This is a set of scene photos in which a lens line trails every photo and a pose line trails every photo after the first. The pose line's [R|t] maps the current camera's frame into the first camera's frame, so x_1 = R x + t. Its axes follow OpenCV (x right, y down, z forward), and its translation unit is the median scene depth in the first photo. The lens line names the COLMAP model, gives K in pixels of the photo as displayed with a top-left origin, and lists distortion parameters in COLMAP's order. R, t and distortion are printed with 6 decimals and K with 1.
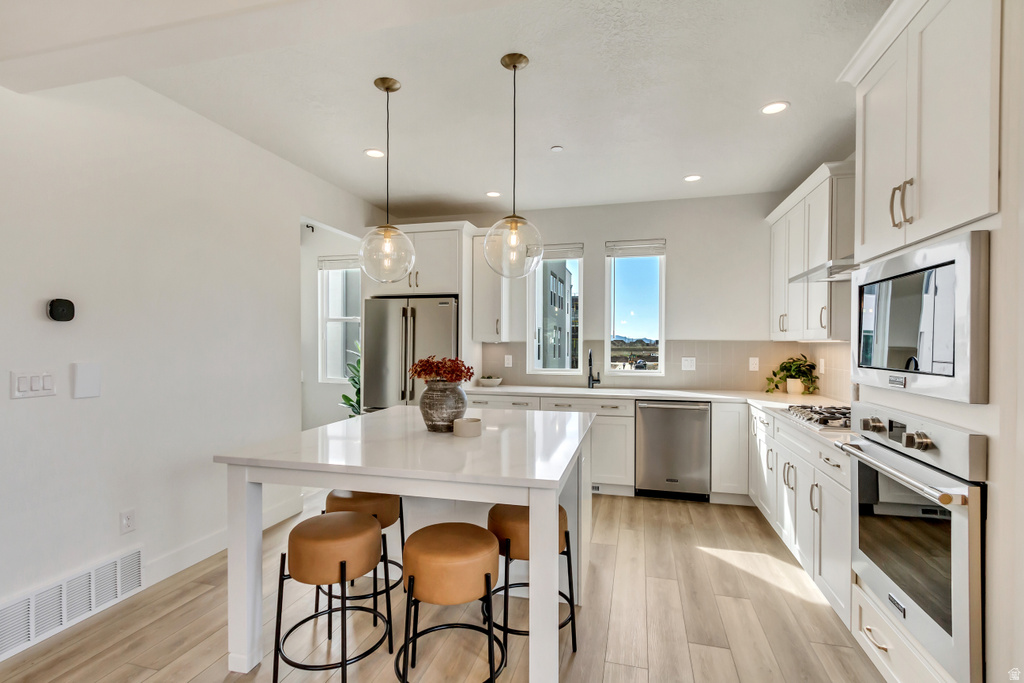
lens RADIAL K [[496.0, 0, 512.0], [0, 496.0, 341.5], [0, 0, 1]] dist [0.000428, -0.000025]
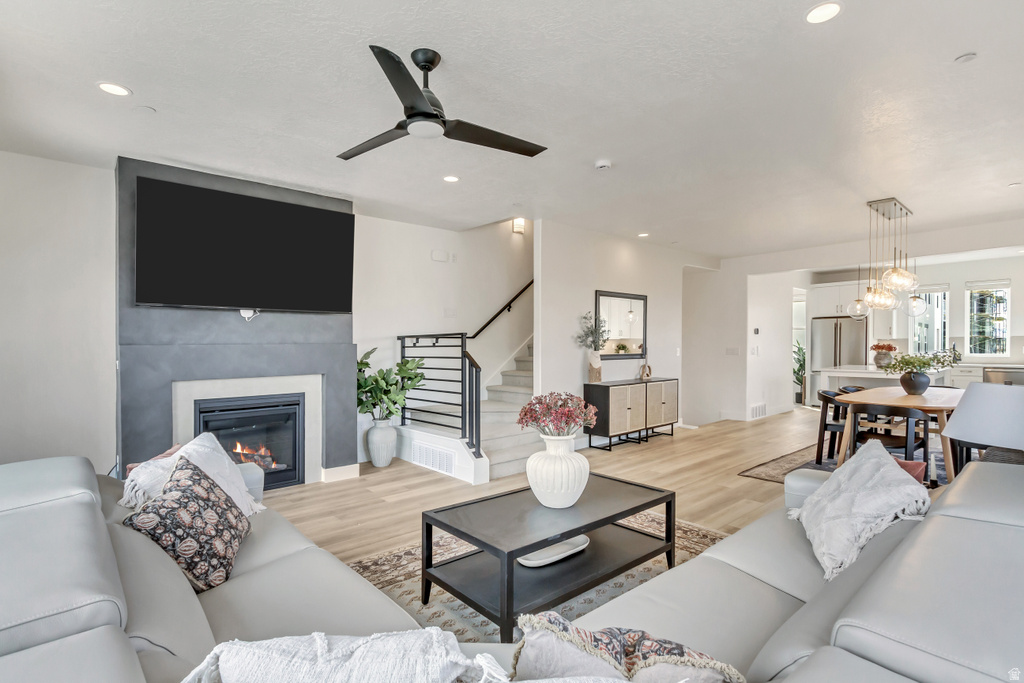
lens RADIAL K [[496.0, 0, 512.0], [0, 496.0, 341.5], [0, 0, 1]] dist [0.000428, -0.000025]
pose [[0.826884, -0.007730, -0.562319, -0.166174], [0.007669, 0.999968, -0.002469, 0.004859], [0.562320, -0.002271, 0.826917, -1.479042]]
